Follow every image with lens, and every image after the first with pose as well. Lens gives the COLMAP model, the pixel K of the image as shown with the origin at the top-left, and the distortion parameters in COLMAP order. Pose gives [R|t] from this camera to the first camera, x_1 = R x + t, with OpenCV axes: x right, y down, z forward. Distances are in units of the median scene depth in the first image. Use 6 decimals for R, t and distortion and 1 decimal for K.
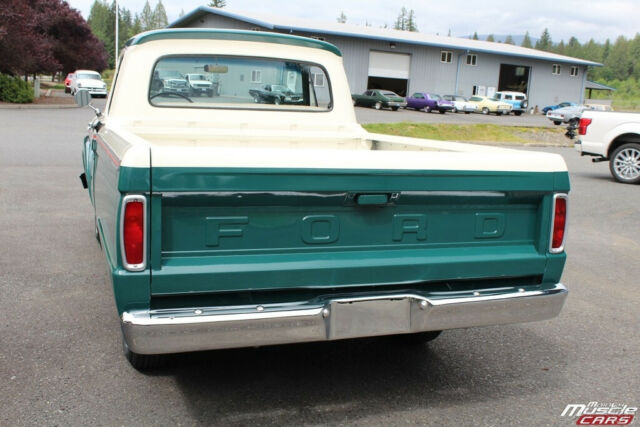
lens RADIAL K [[696.0, 0, 320.0], [0, 696.0, 213.5], [0, 0, 1]] dist [-0.124628, 0.197399]
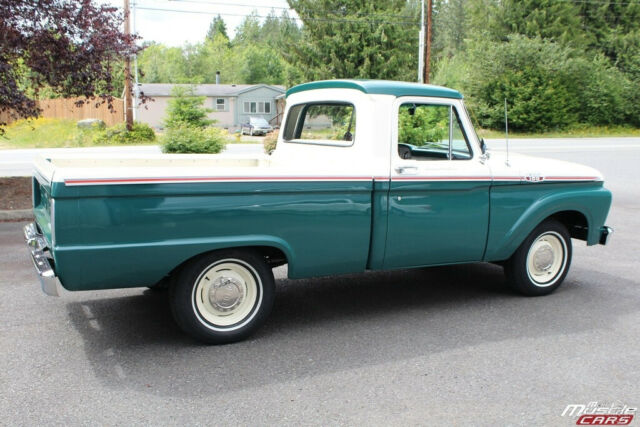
lens RADIAL K [[653.0, 0, 320.0], [0, 653.0, 213.5], [0, 0, 1]] dist [-0.128924, 0.158778]
pose [[0.128267, 0.095408, -0.987140, 0.116486], [-0.175830, 0.981781, 0.072043, -0.012832], [0.976028, 0.164328, 0.142705, 0.096409]]
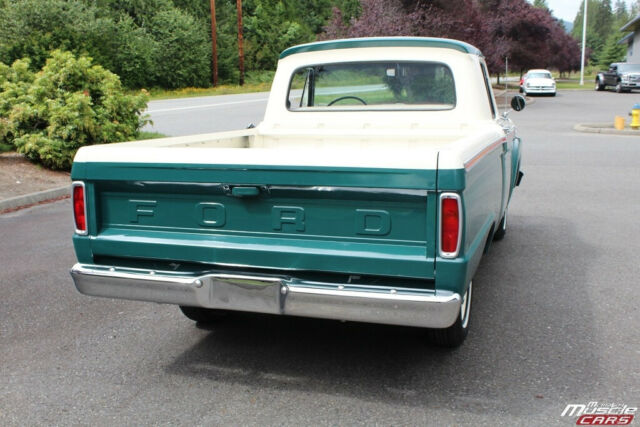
lens RADIAL K [[705.1, 0, 320.0], [0, 705.1, 213.5], [0, 0, 1]] dist [-0.128855, 0.165118]
pose [[0.772596, 0.052668, -0.632710, 0.059546], [-0.052280, 0.998446, 0.019274, -0.000821], [0.632742, 0.018187, 0.774149, 0.011955]]
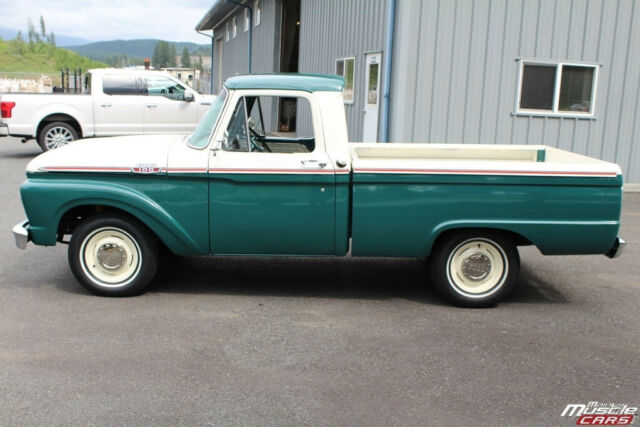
lens RADIAL K [[728.9, 0, 311.2], [0, 728.9, 213.7], [0, 0, 1]] dist [-0.081187, 0.016275]
pose [[0.345453, -0.198726, 0.917153, -0.159236], [0.143576, 0.977007, 0.157616, -0.025942], [-0.927388, 0.077232, 0.366043, 0.062787]]
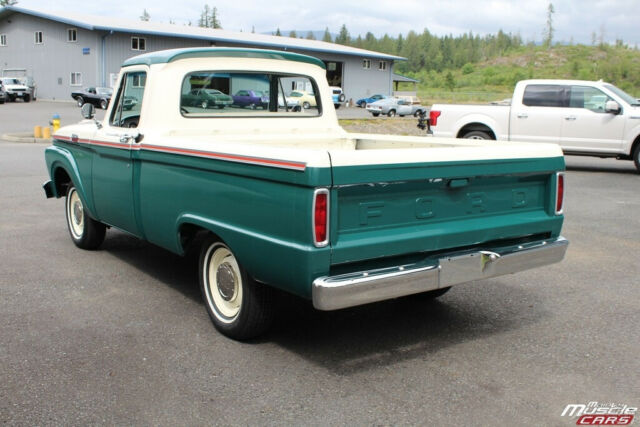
lens RADIAL K [[696.0, 0, 320.0], [0, 696.0, 213.5], [0, 0, 1]] dist [-0.124628, 0.197399]
pose [[0.961388, -0.071623, 0.265714, -0.036154], [0.070397, 0.997419, 0.014149, 0.000078], [-0.266042, 0.005103, 0.963948, -0.015554]]
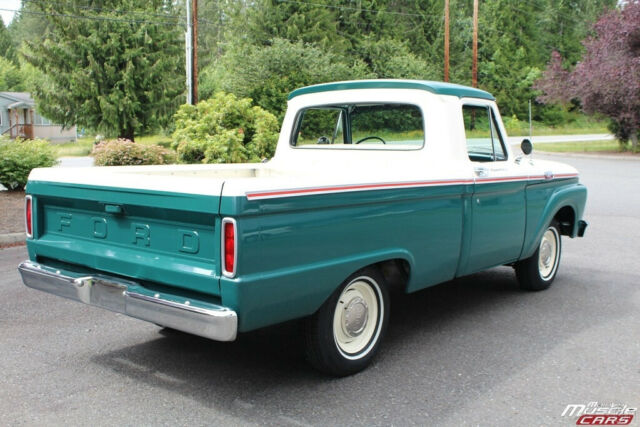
lens RADIAL K [[705.1, 0, 320.0], [0, 705.1, 213.5], [0, 0, 1]] dist [-0.128855, 0.165118]
pose [[0.502382, 0.052411, -0.863056, 0.096094], [-0.122804, 0.992368, -0.011220, -0.002988], [0.855880, 0.111623, 0.504984, 0.043123]]
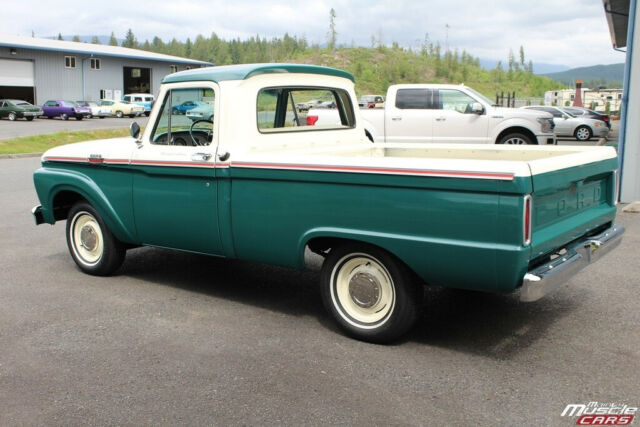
lens RADIAL K [[696.0, 0, 320.0], [0, 696.0, 213.5], [0, 0, 1]] dist [-0.124628, 0.197399]
pose [[0.836265, -0.133607, 0.531798, -0.083364], [0.133522, 0.990285, 0.038830, -0.006060], [-0.531820, 0.038534, 0.845980, -0.001102]]
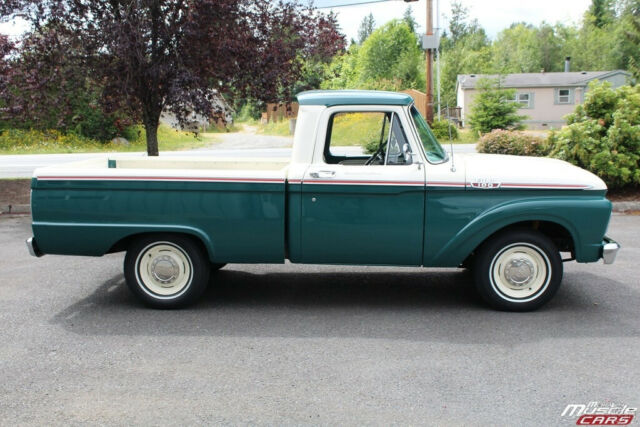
lens RADIAL K [[759.9, 0, 304.6], [0, 759.9, 213.2], [0, 0, 1]] dist [-0.133427, 0.235661]
pose [[-0.405547, 0.076968, -0.910828, 0.139220], [-0.161709, 0.974690, 0.154366, -0.029021], [0.899656, 0.209892, -0.382836, 0.179064]]
